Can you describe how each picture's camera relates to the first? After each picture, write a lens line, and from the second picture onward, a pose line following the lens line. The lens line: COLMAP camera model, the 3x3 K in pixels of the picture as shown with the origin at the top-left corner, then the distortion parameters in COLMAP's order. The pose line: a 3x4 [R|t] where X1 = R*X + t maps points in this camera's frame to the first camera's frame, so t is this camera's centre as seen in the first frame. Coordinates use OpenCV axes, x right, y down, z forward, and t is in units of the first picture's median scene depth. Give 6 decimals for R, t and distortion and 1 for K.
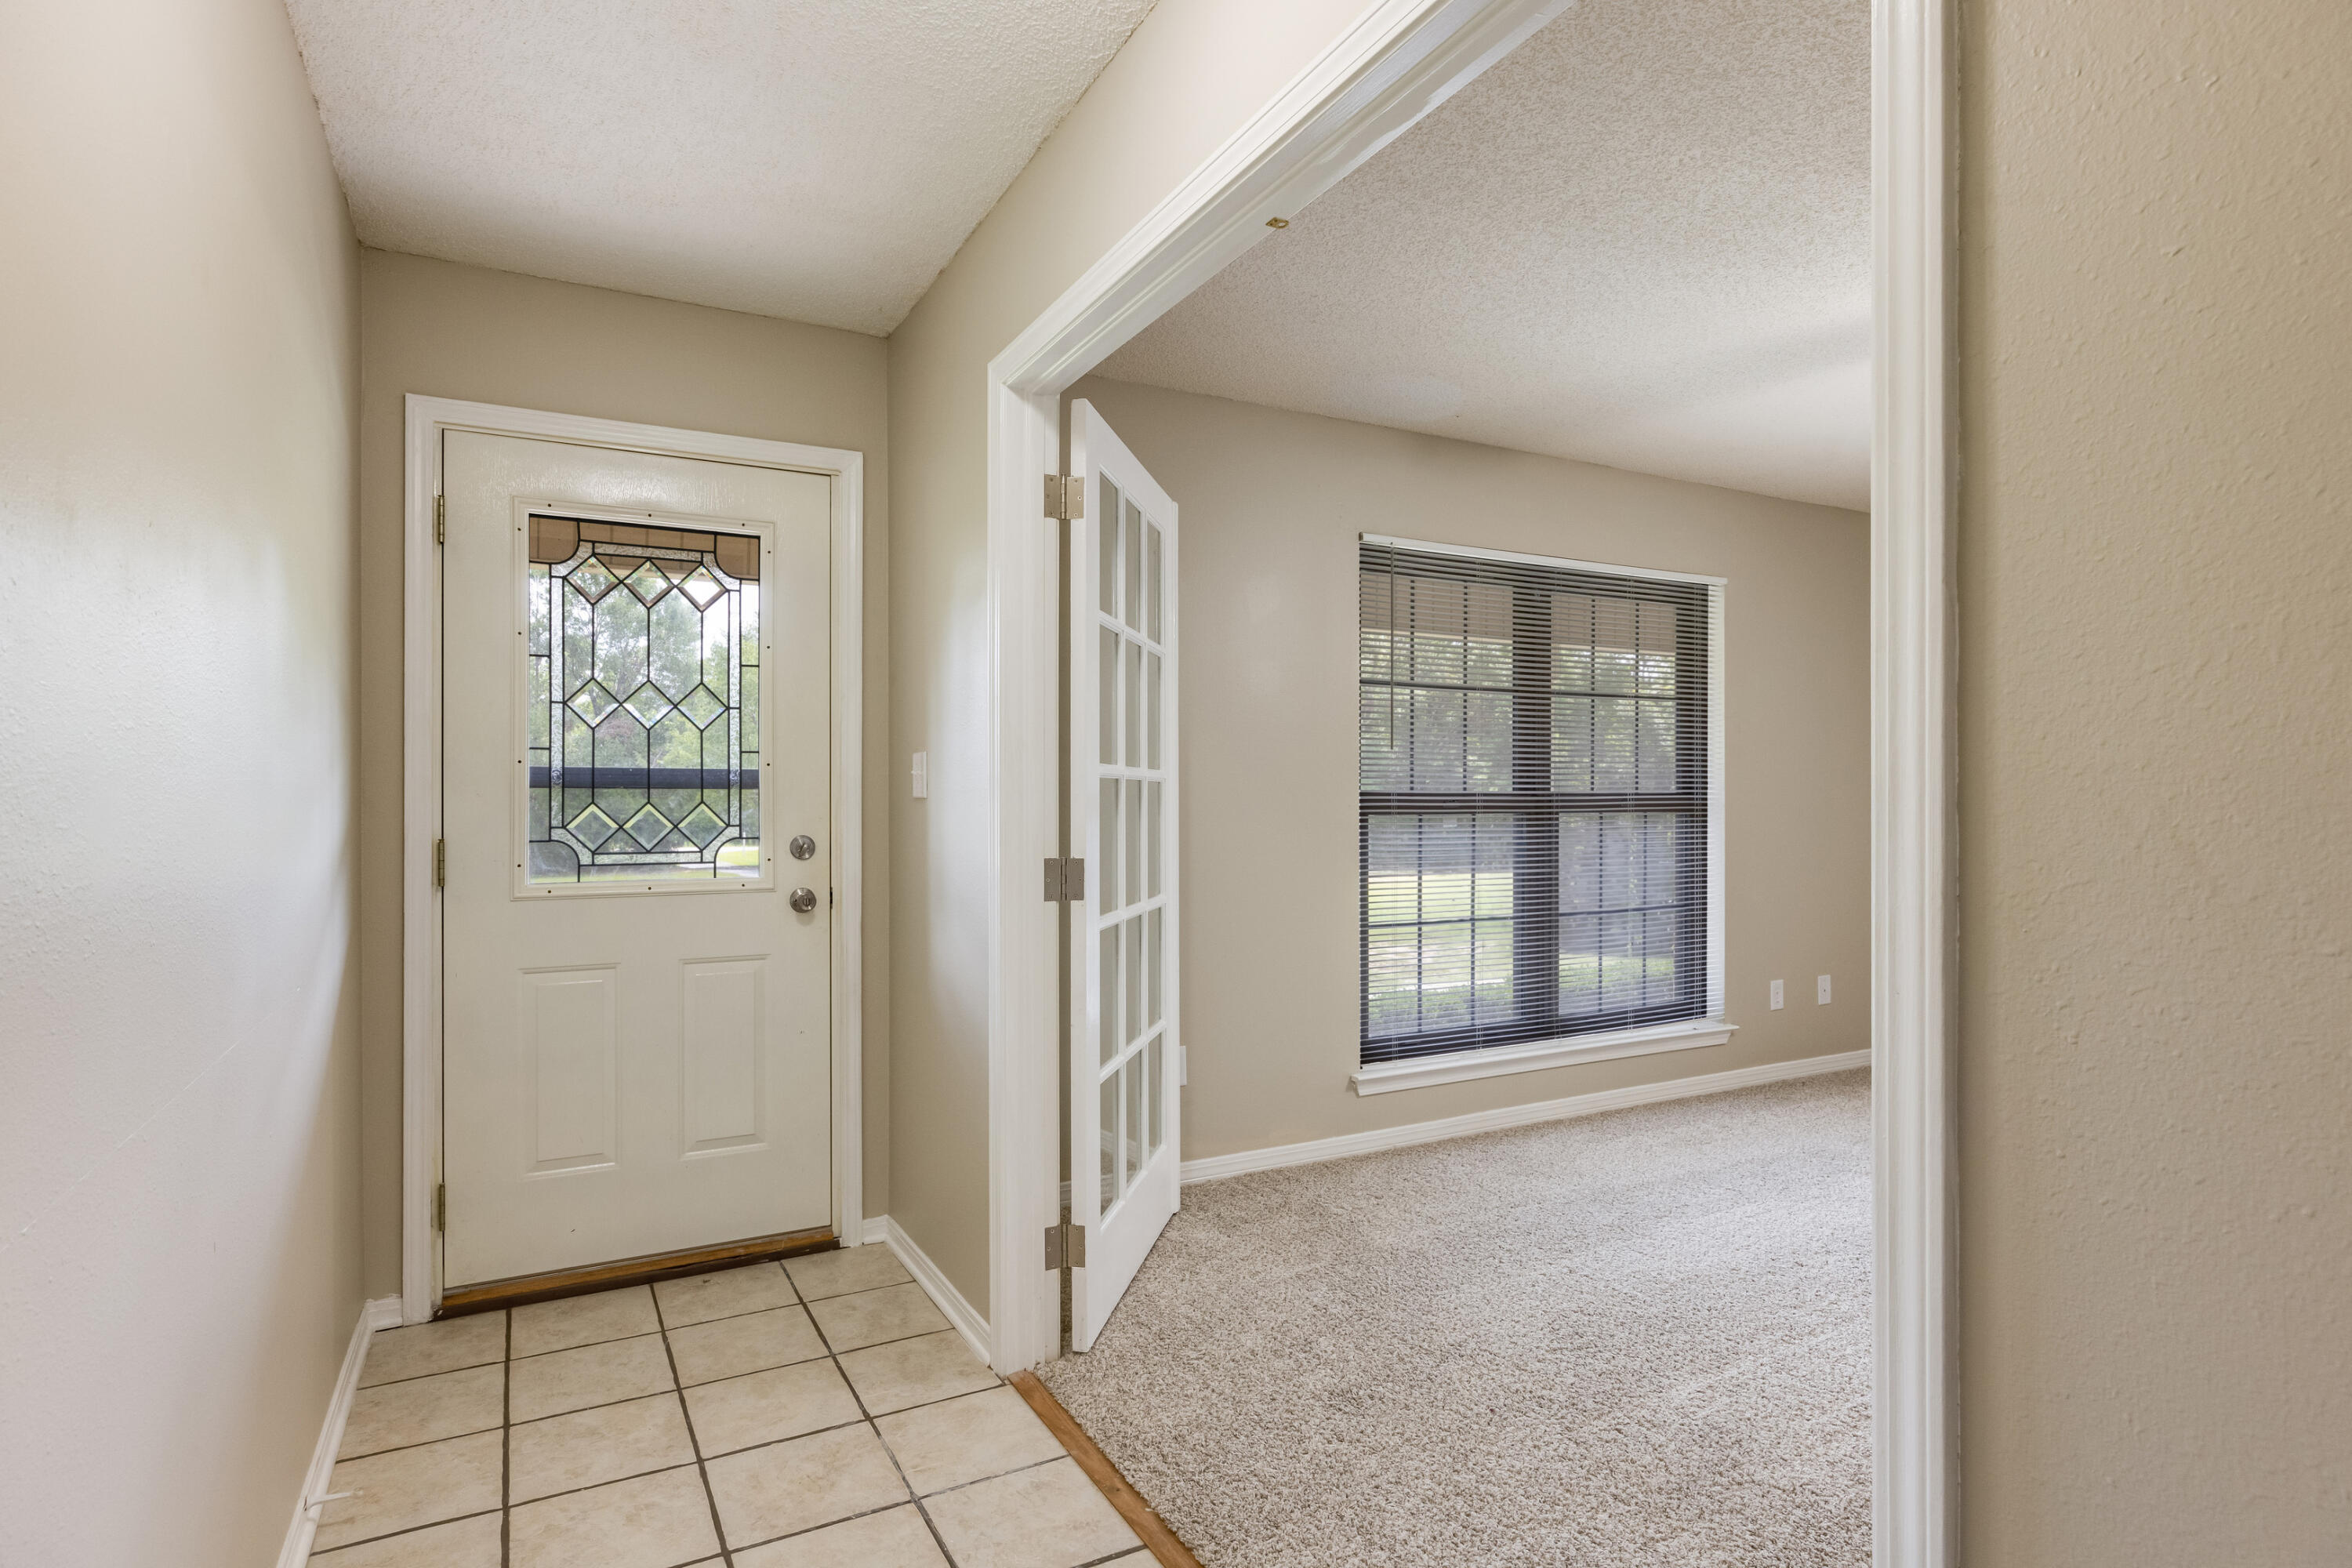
lens RADIAL K [[1215.0, 0, 1146.8], [0, 1215.0, 798.6], [0, 0, 1]] dist [-0.005871, 0.000380]
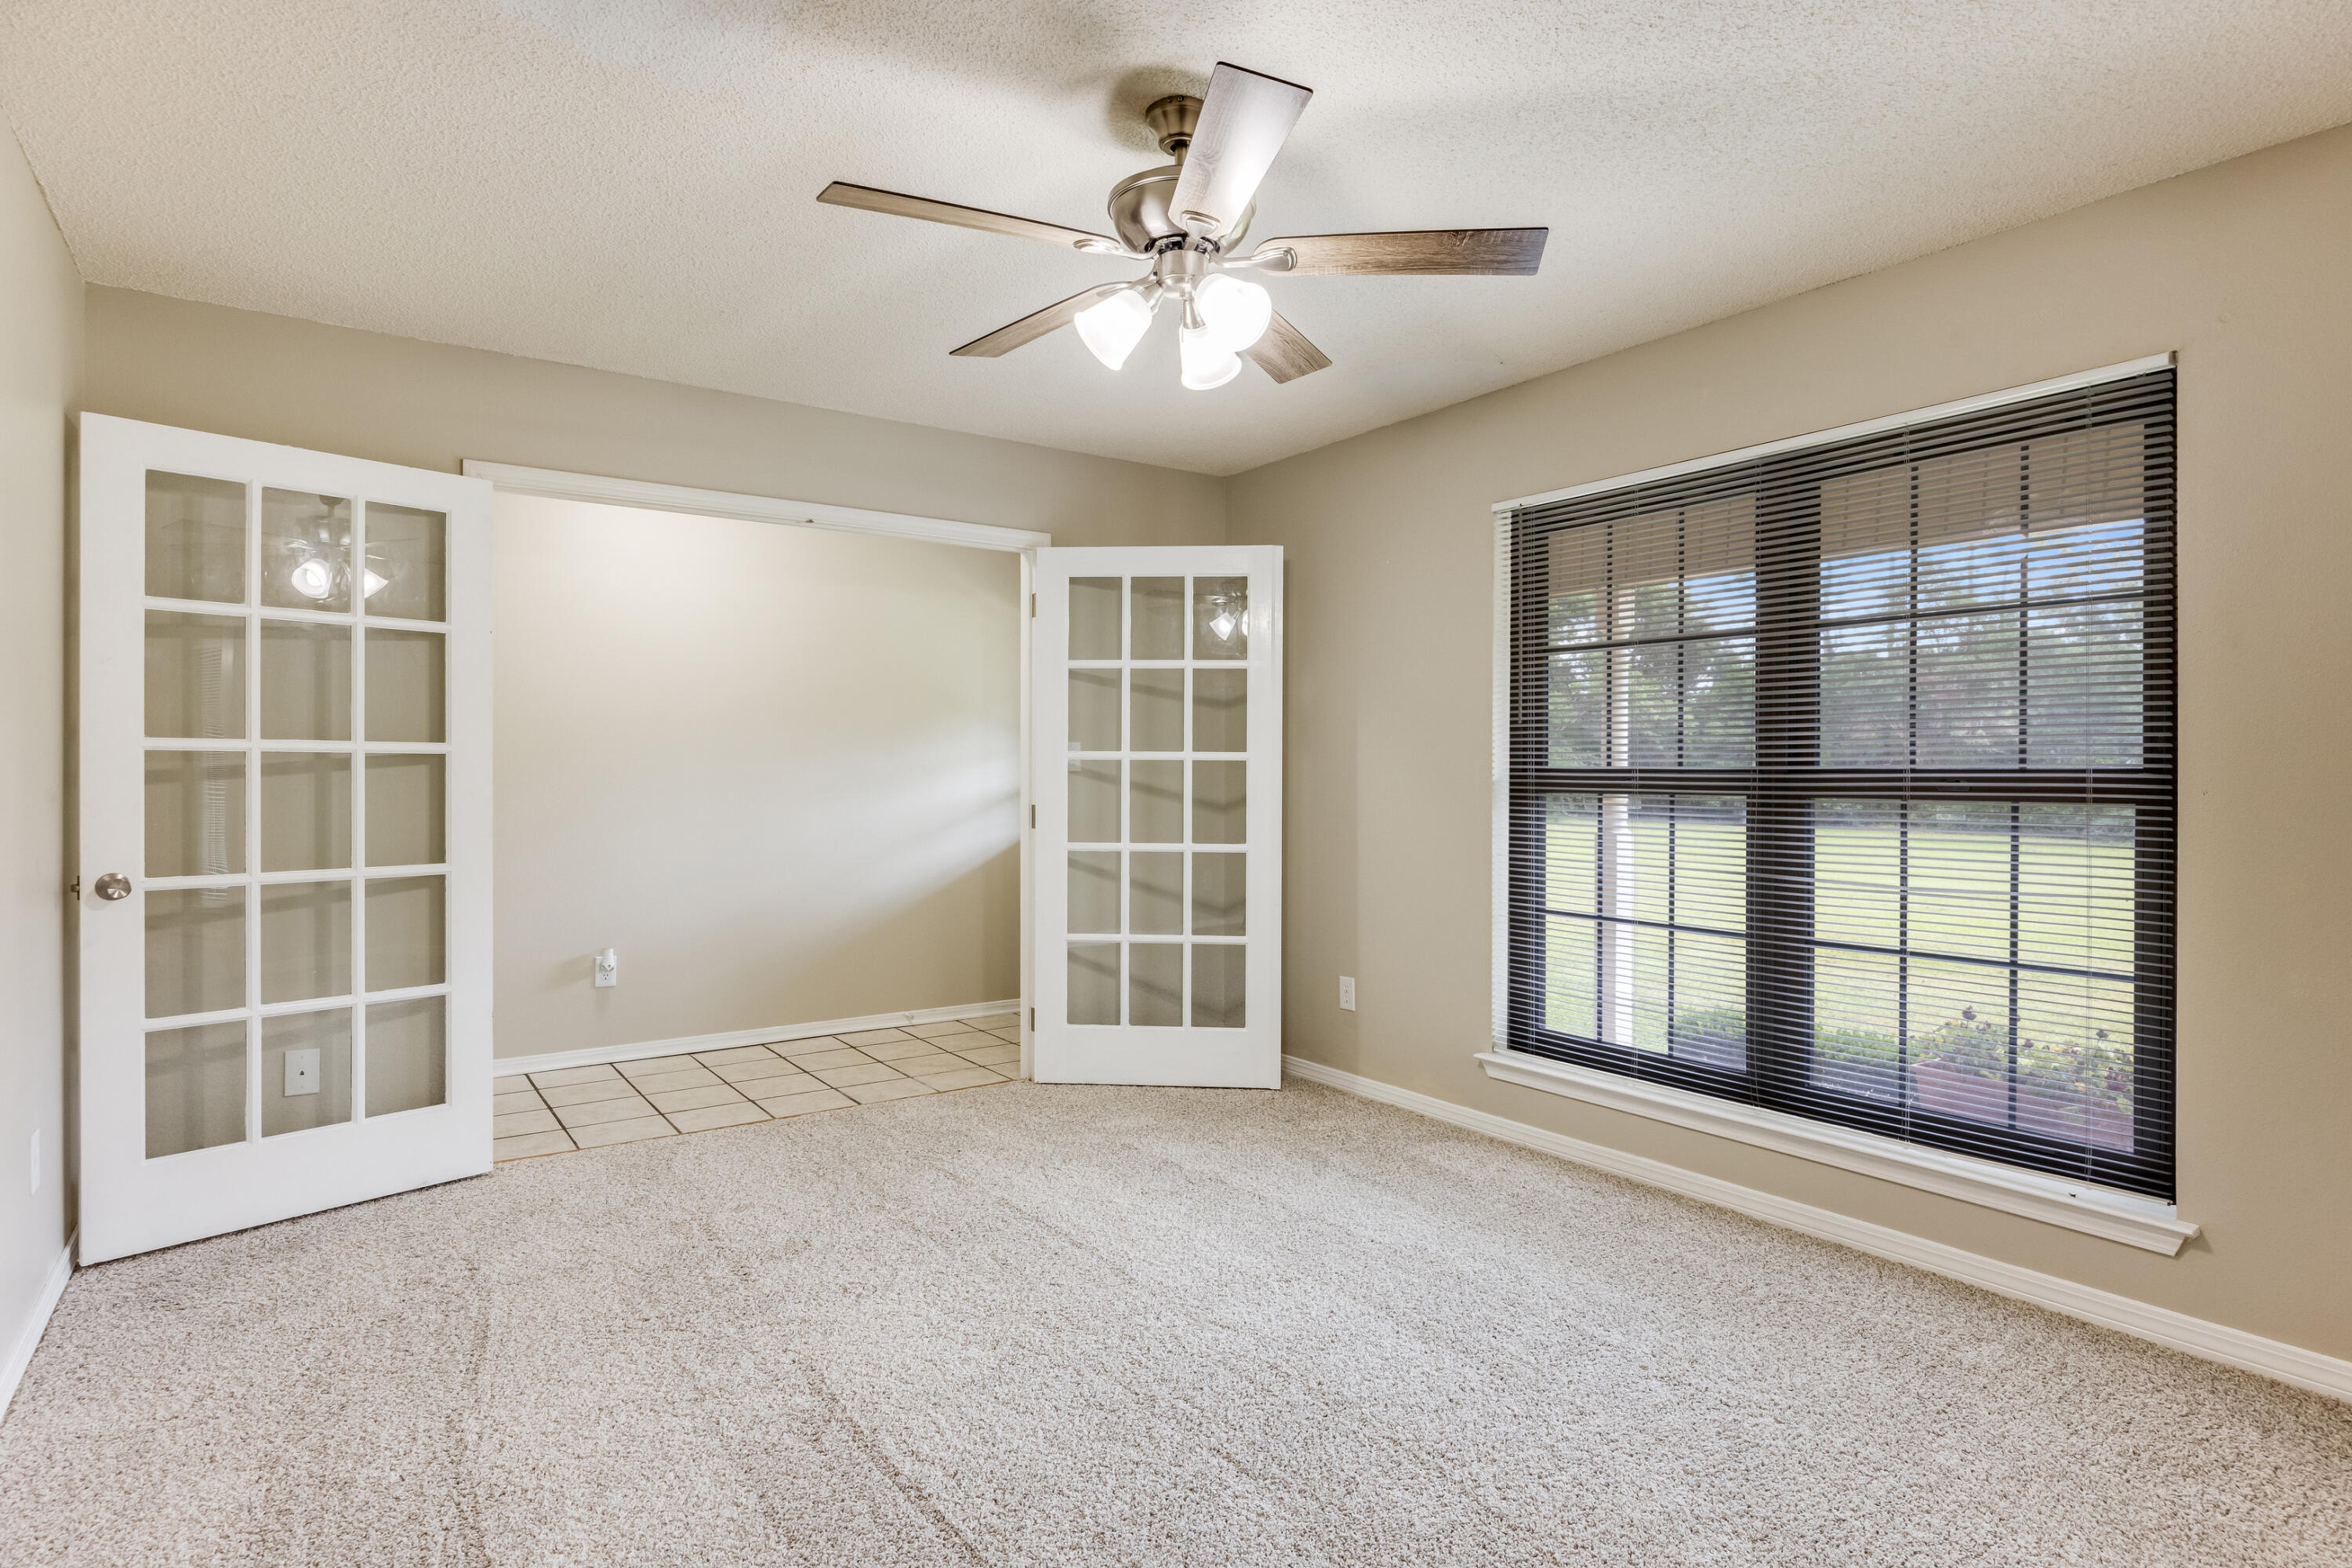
lens RADIAL K [[1302.9, 0, 1176.0], [0, 1302.9, 784.0], [0, 0, 1]] dist [0.002737, 0.001474]
pose [[0.099106, 0.008869, -0.995037, 1.050033], [-0.004554, 0.999954, 0.008459, -0.000481], [0.995066, 0.003693, 0.099141, 0.558944]]
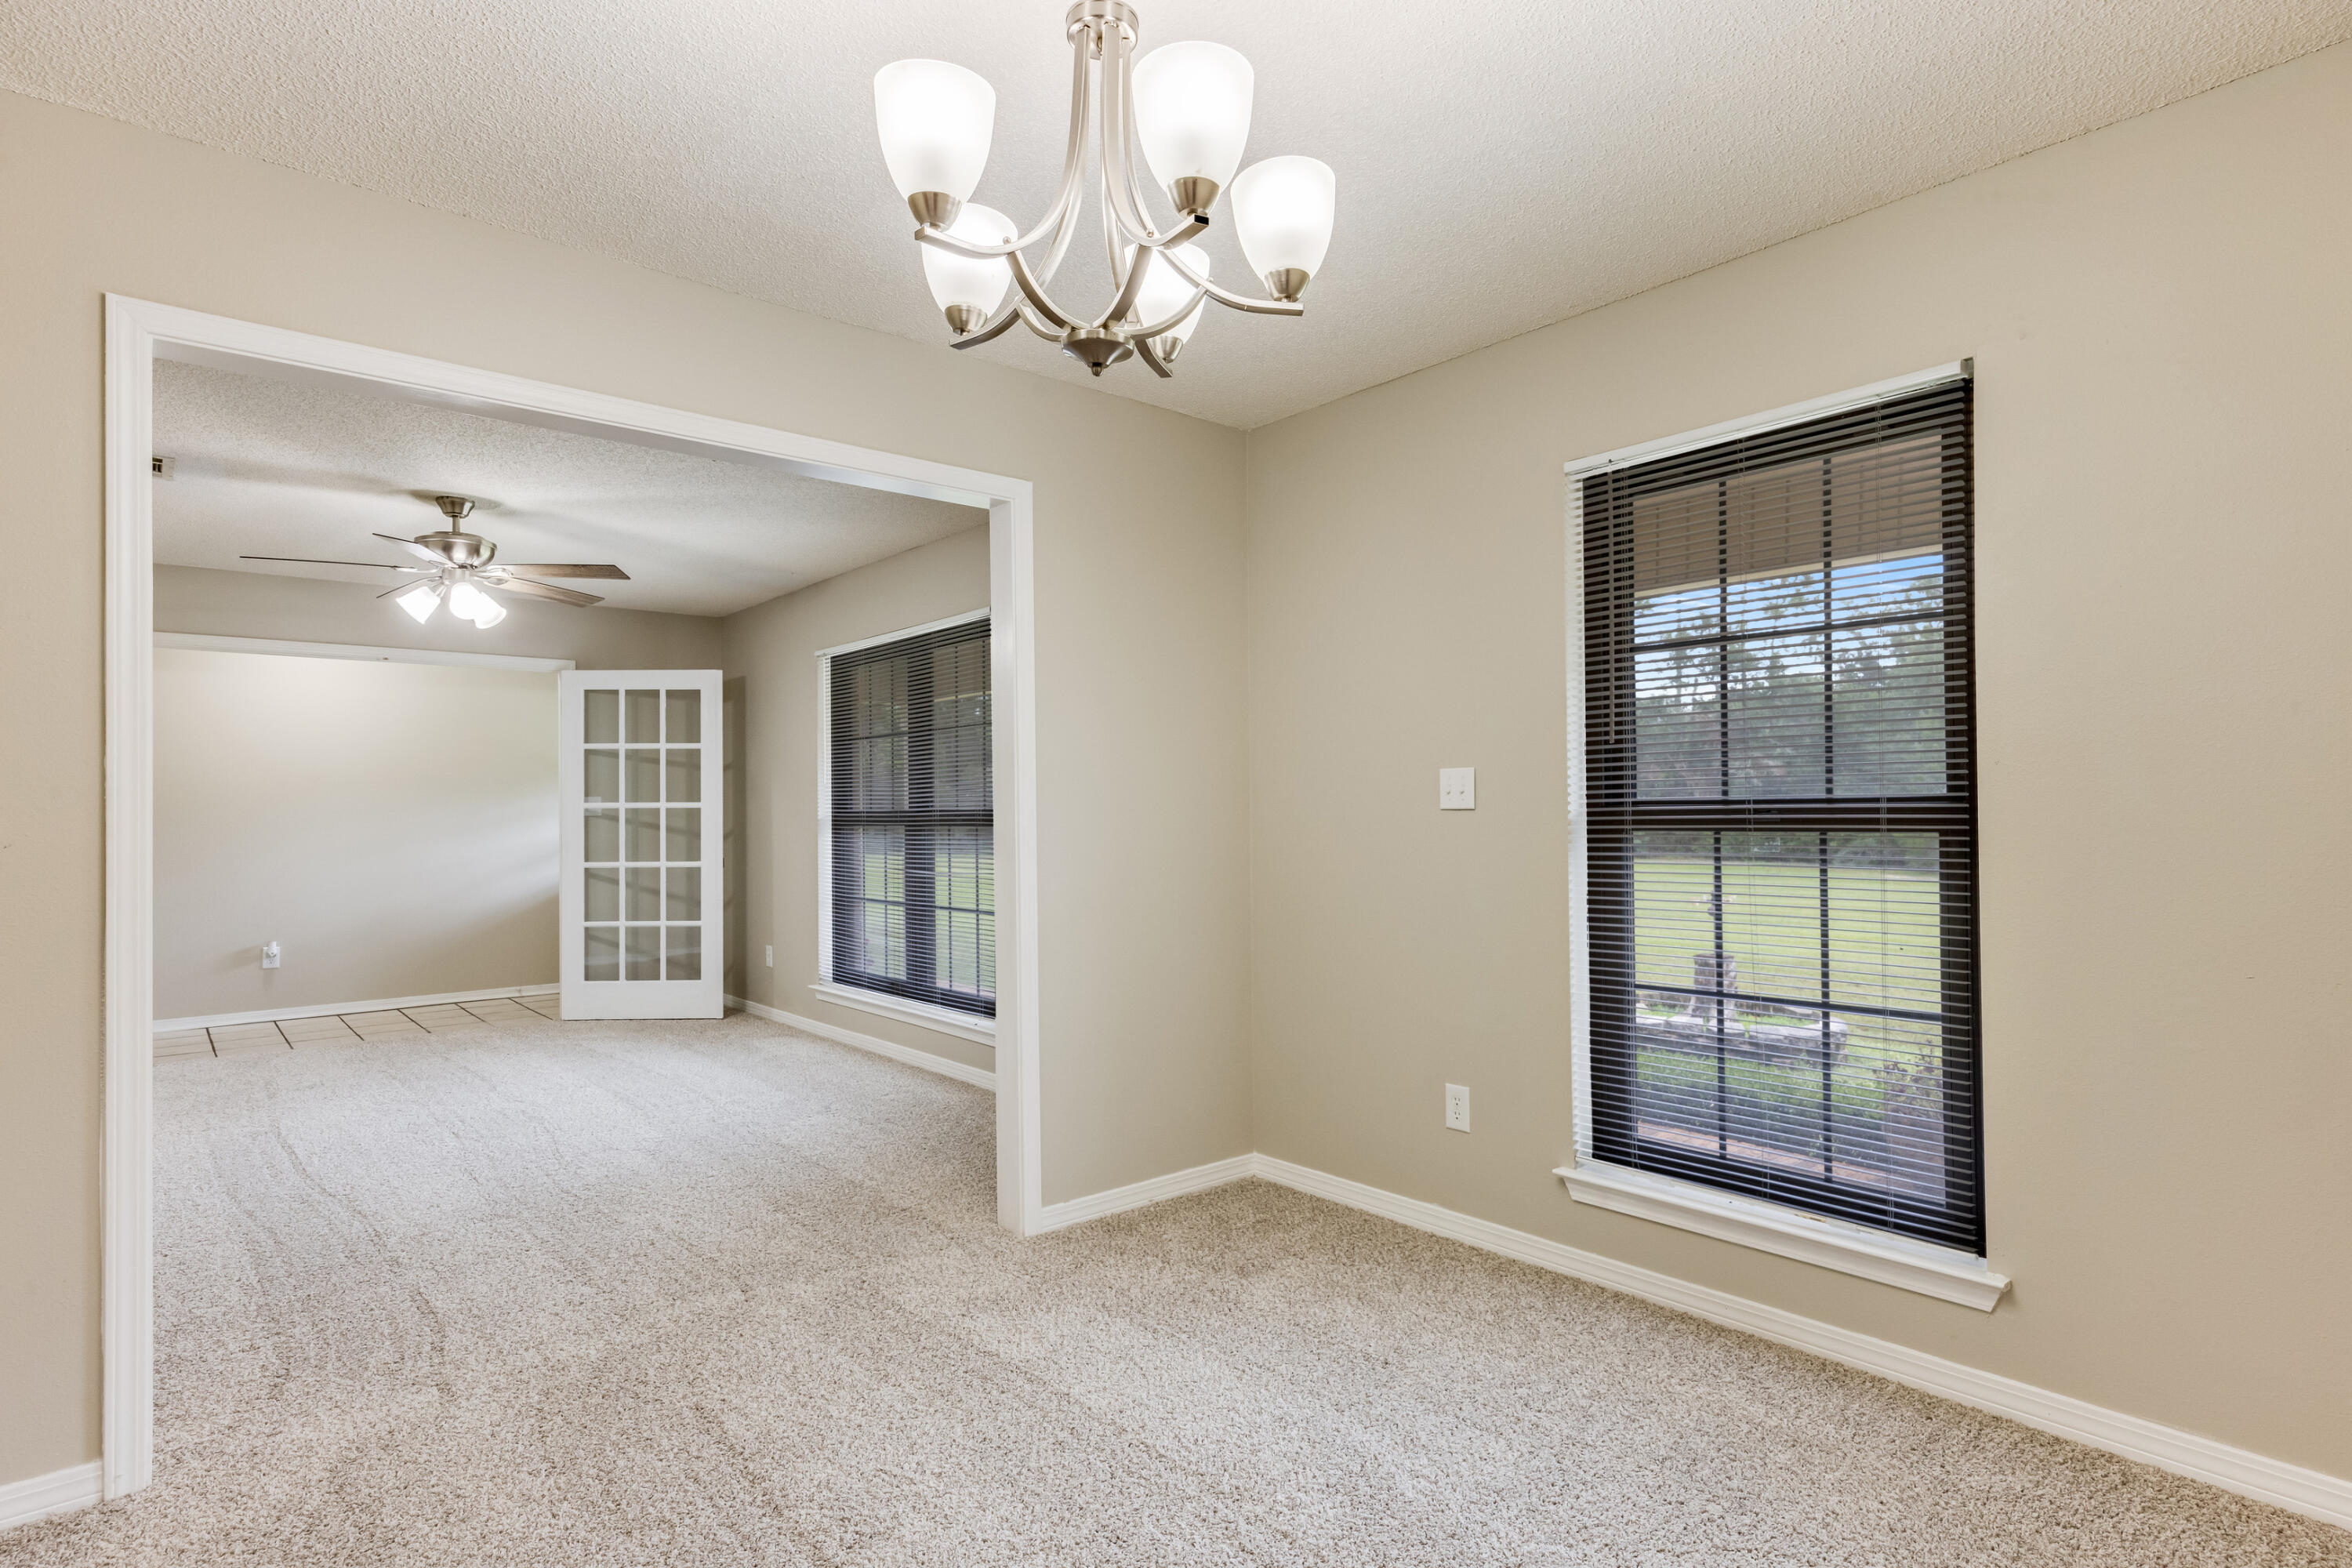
lens RADIAL K [[1816.4, 0, 1131.0], [0, 1816.4, 787.6], [0, 0, 1]] dist [0.120450, -0.002320]
pose [[0.010373, -0.012413, -0.999869, 1.318590], [0.006781, 0.999901, -0.012343, -0.001186], [0.999923, -0.006652, 0.010456, 0.704914]]
